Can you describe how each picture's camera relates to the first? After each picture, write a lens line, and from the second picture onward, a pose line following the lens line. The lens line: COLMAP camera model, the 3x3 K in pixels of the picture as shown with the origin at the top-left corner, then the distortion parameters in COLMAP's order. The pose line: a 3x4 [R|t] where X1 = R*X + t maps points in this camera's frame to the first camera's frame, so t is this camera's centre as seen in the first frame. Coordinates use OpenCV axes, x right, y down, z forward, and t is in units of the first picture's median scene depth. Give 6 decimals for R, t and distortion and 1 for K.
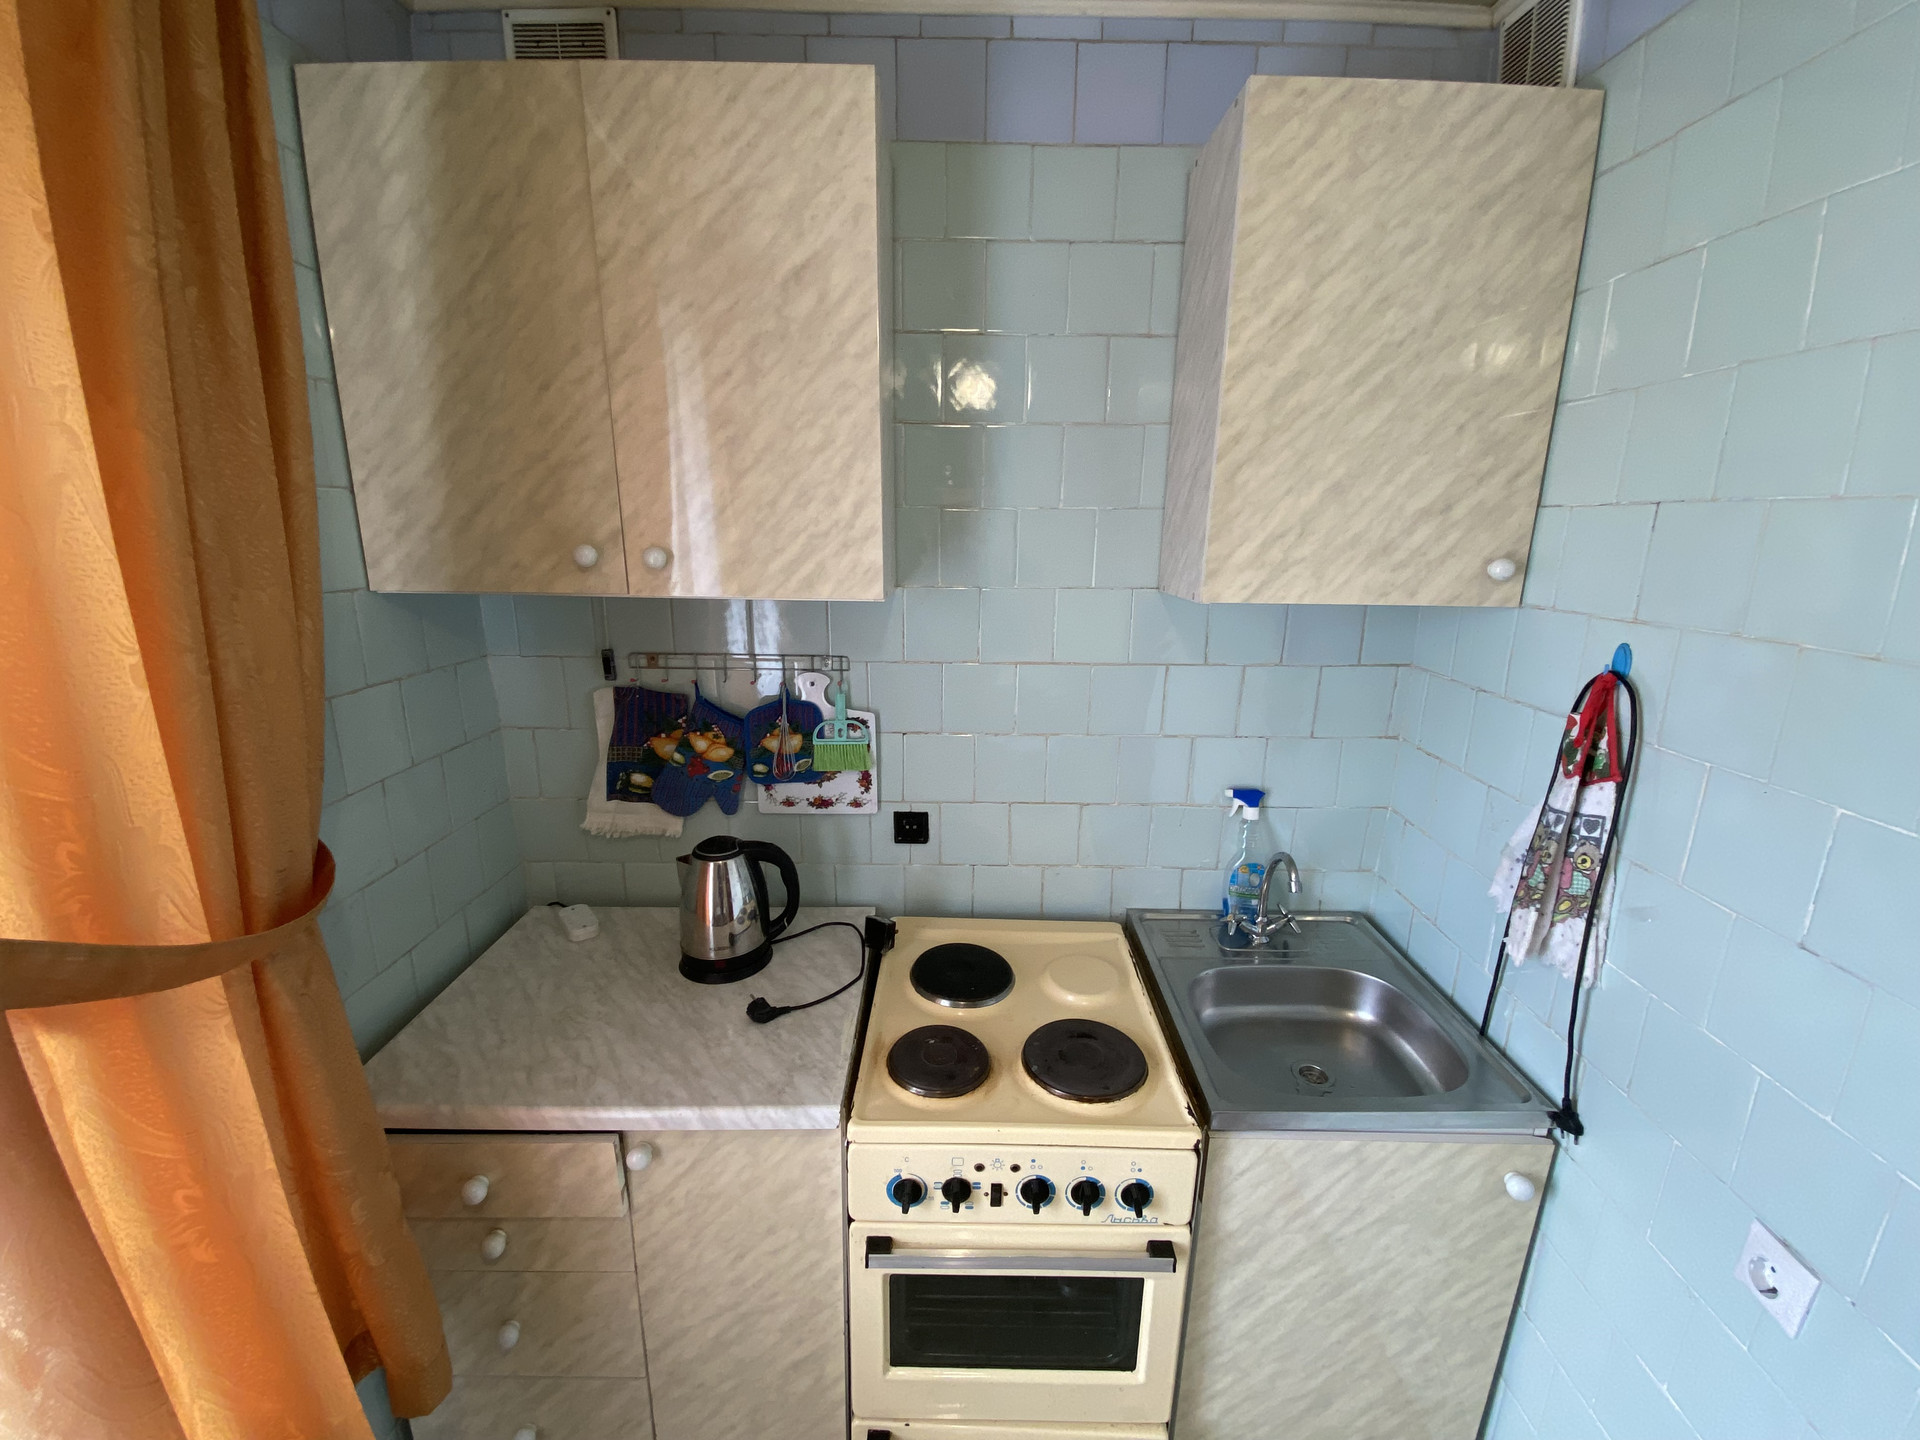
lens RADIAL K [[764.4, 0, 958.2], [0, 764.4, 714.2], [0, 0, 1]] dist [0.013959, -0.017577]
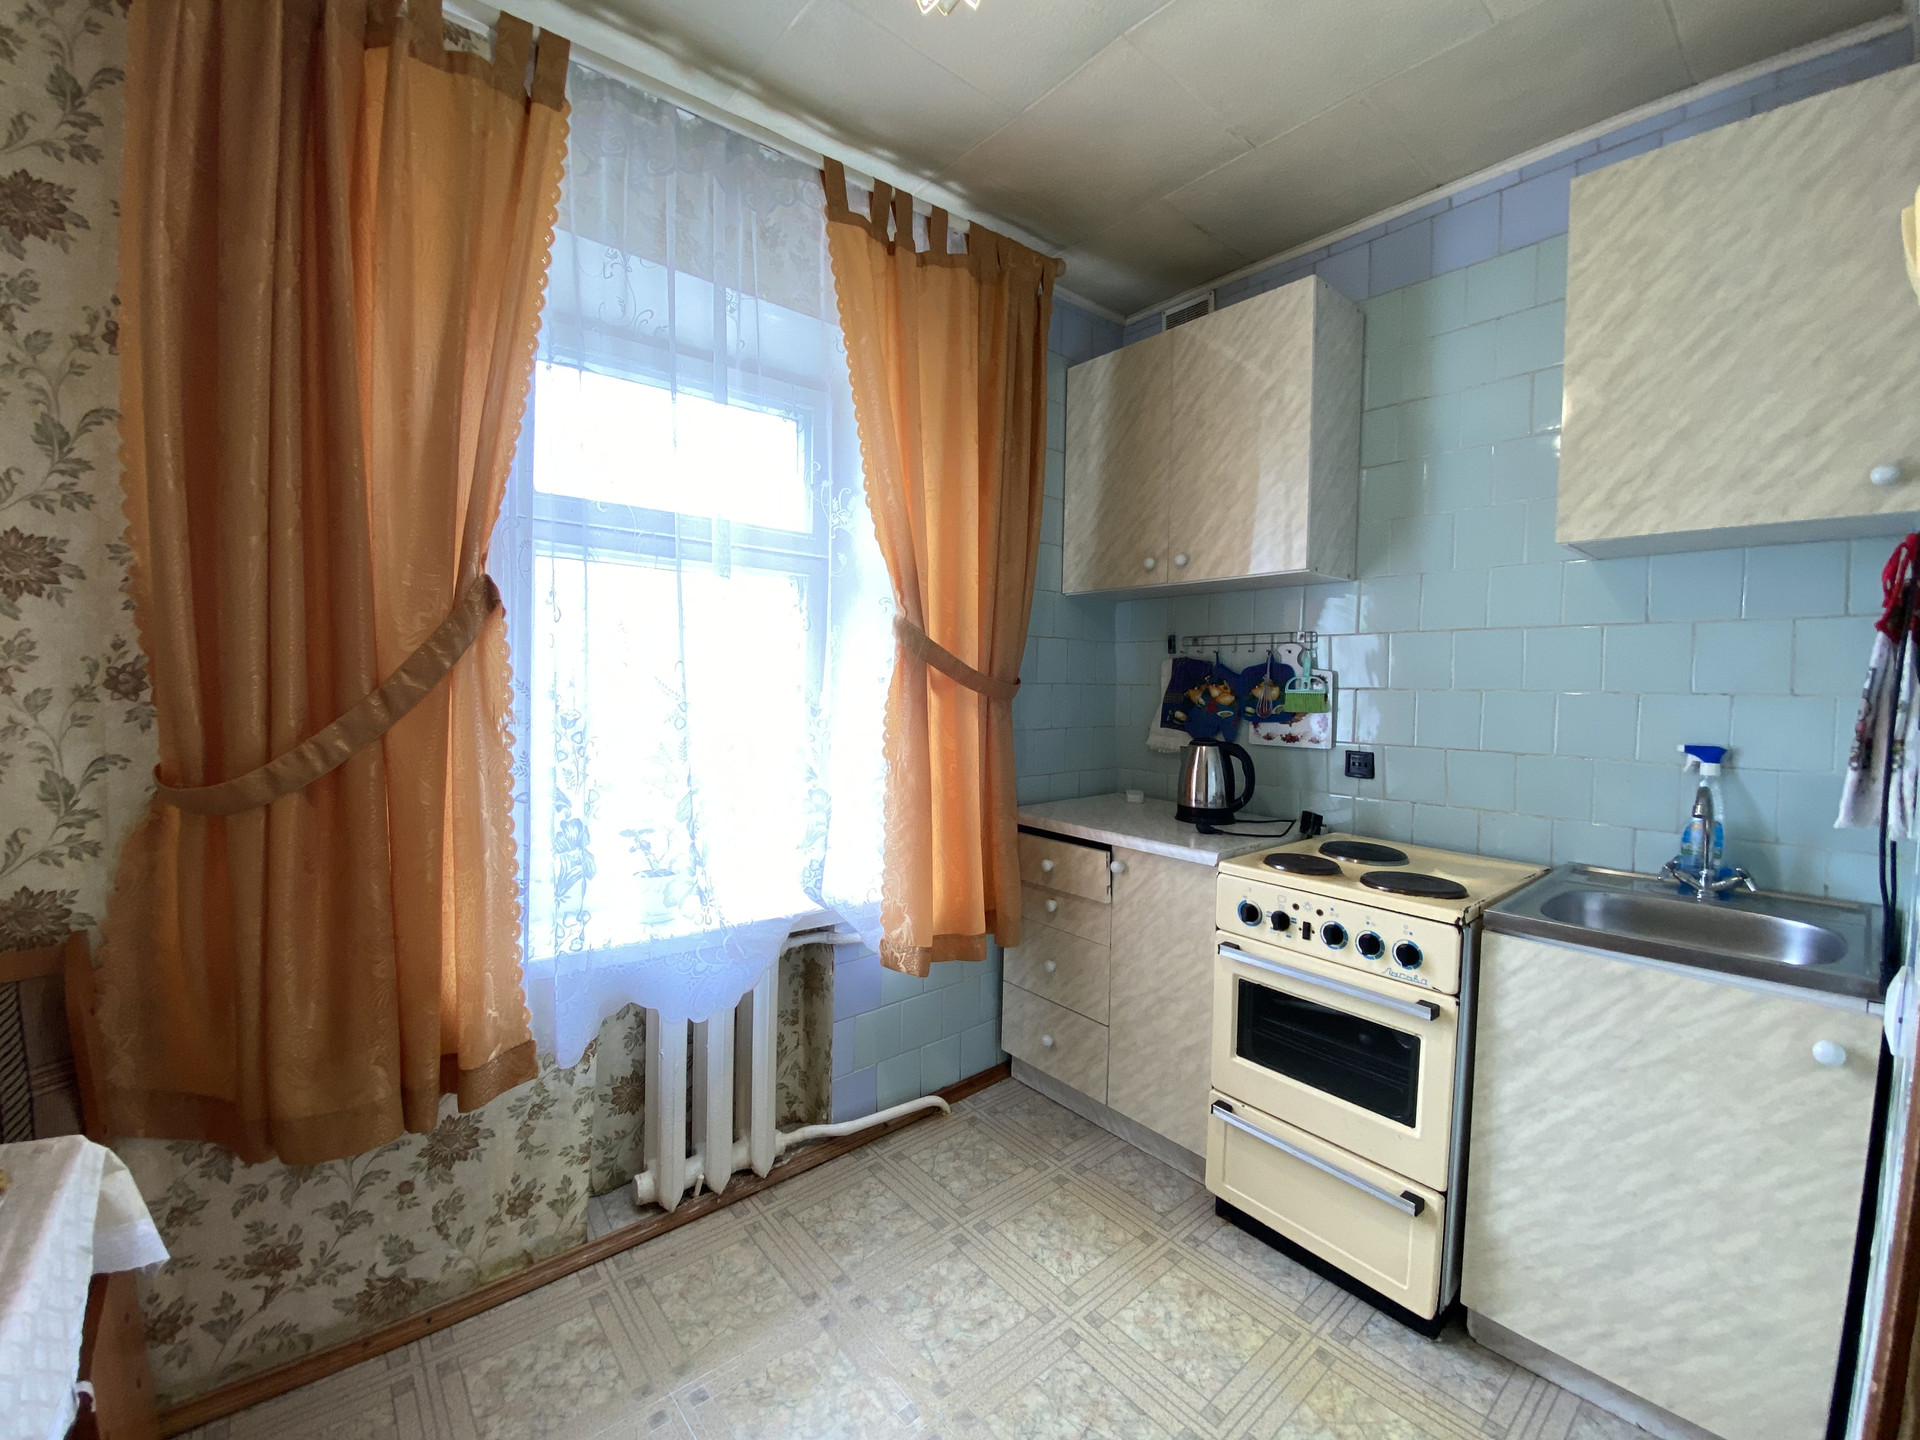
lens RADIAL K [[764.4, 0, 958.2], [0, 764.4, 714.2], [0, 0, 1]] dist [0.013959, -0.017577]
pose [[0.651783, 0.032479, -0.757710, 0.677889], [-0.181224, 0.976810, -0.114019, 0.476641], [0.736435, 0.211631, 0.642554, -0.508886]]
